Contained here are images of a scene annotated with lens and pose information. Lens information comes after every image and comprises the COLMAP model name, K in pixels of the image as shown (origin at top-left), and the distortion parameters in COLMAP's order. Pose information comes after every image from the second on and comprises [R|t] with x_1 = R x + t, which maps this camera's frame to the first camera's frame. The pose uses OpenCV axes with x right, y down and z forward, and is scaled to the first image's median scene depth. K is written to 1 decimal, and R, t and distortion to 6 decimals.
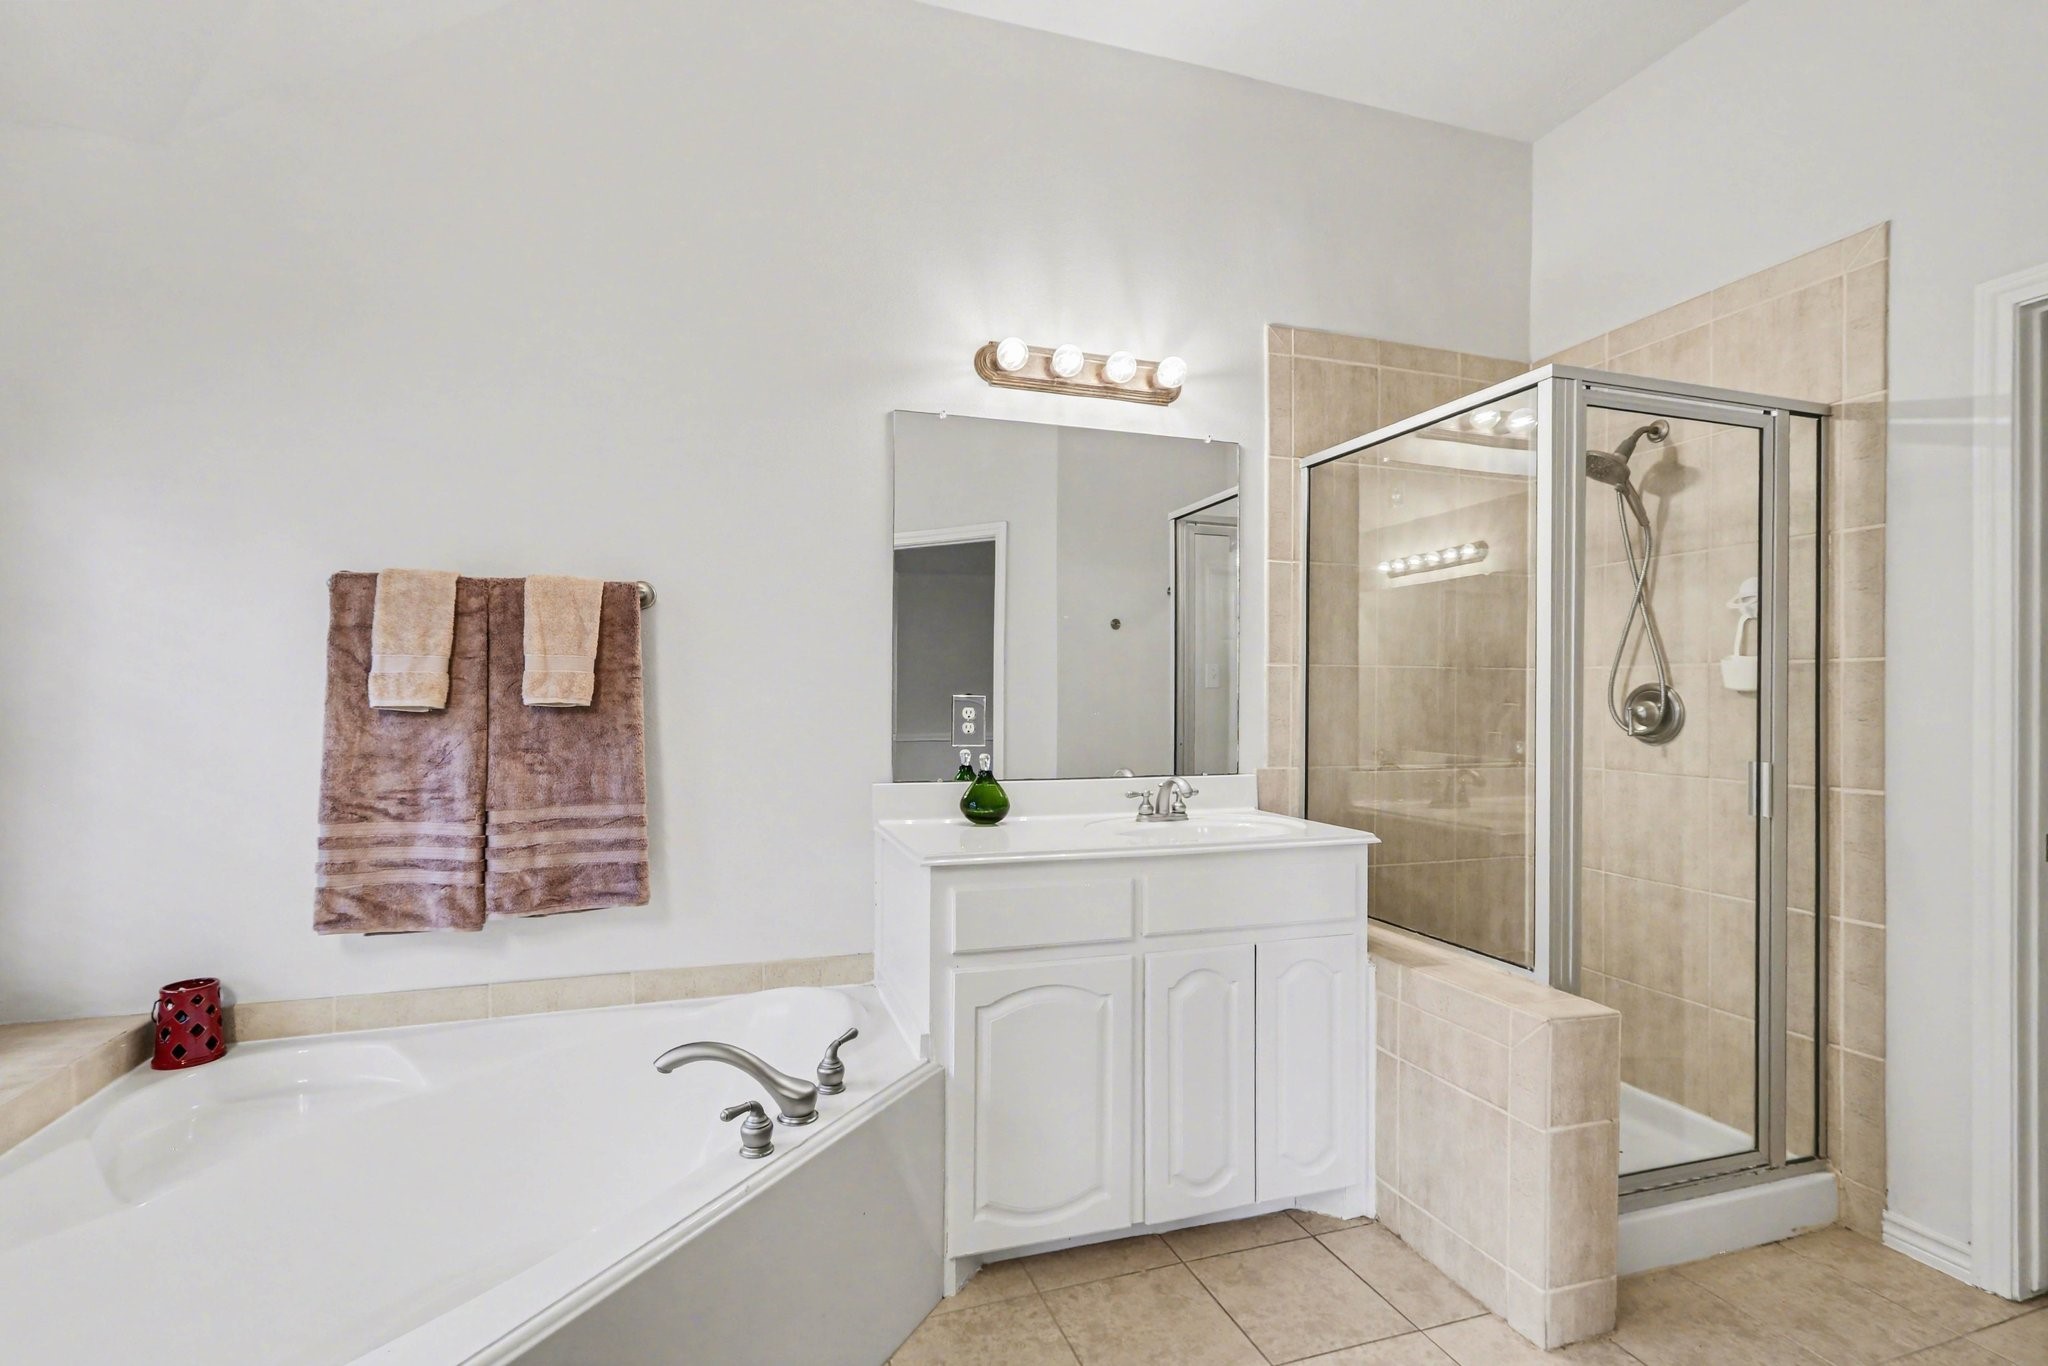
lens RADIAL K [[943.8, 0, 1020.1], [0, 943.8, 681.4], [0, 0, 1]] dist [0.002440, -0.000012]
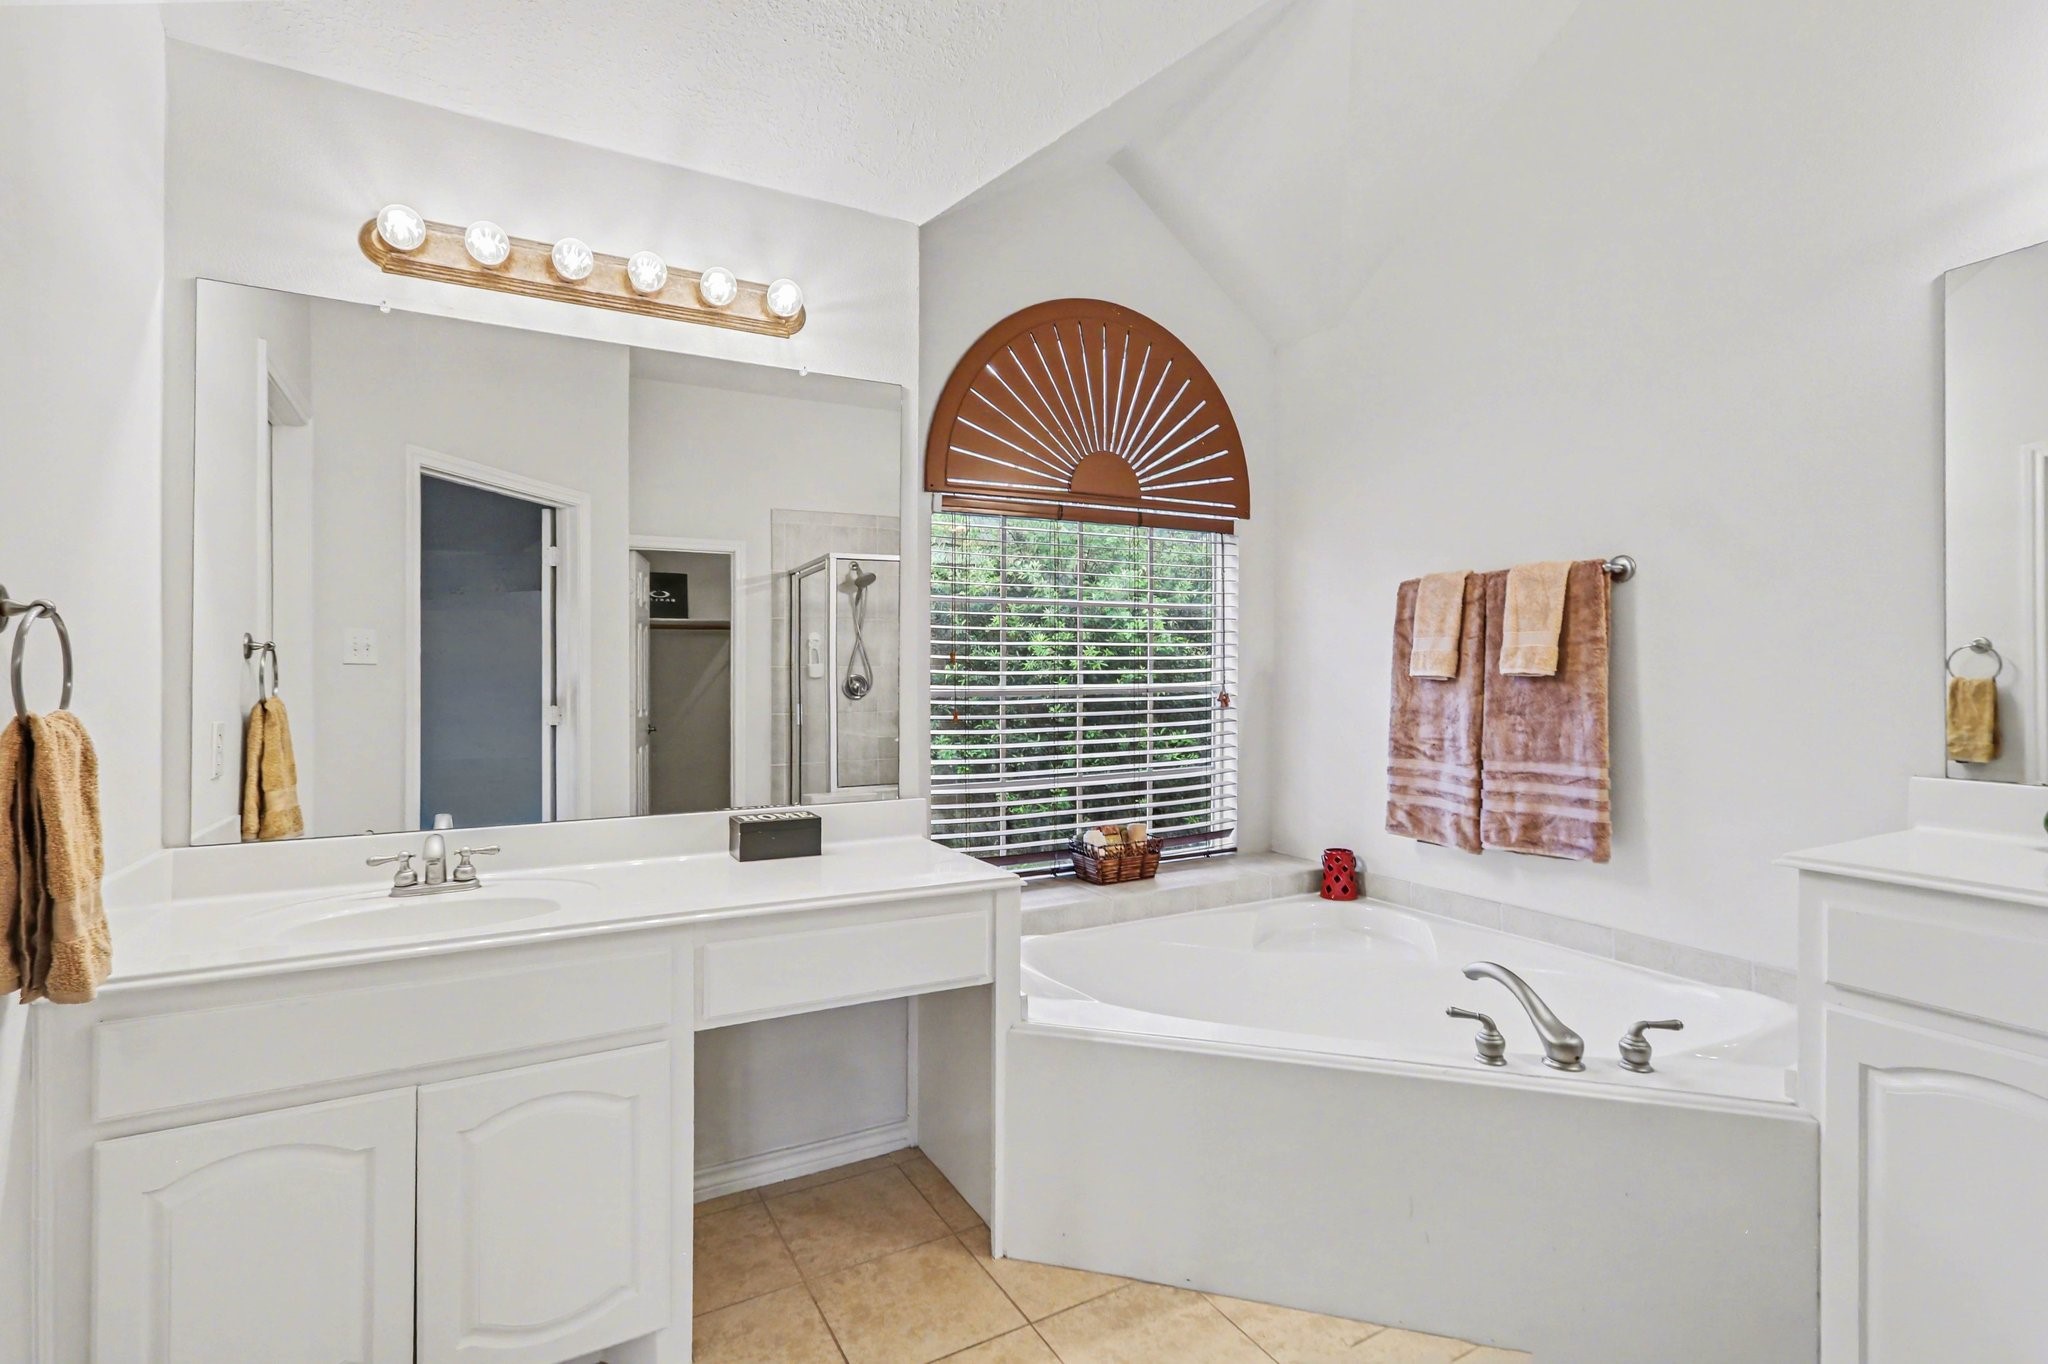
lens RADIAL K [[943.8, 0, 1022.4], [0, 943.8, 680.6], [0, 0, 1]] dist [0.002440, -0.000012]
pose [[0.178824, 0.001544, -0.983880, 0.555581], [0.014670, 0.999883, 0.004235, 0.018830], [0.983772, -0.015191, 0.178780, 0.183781]]
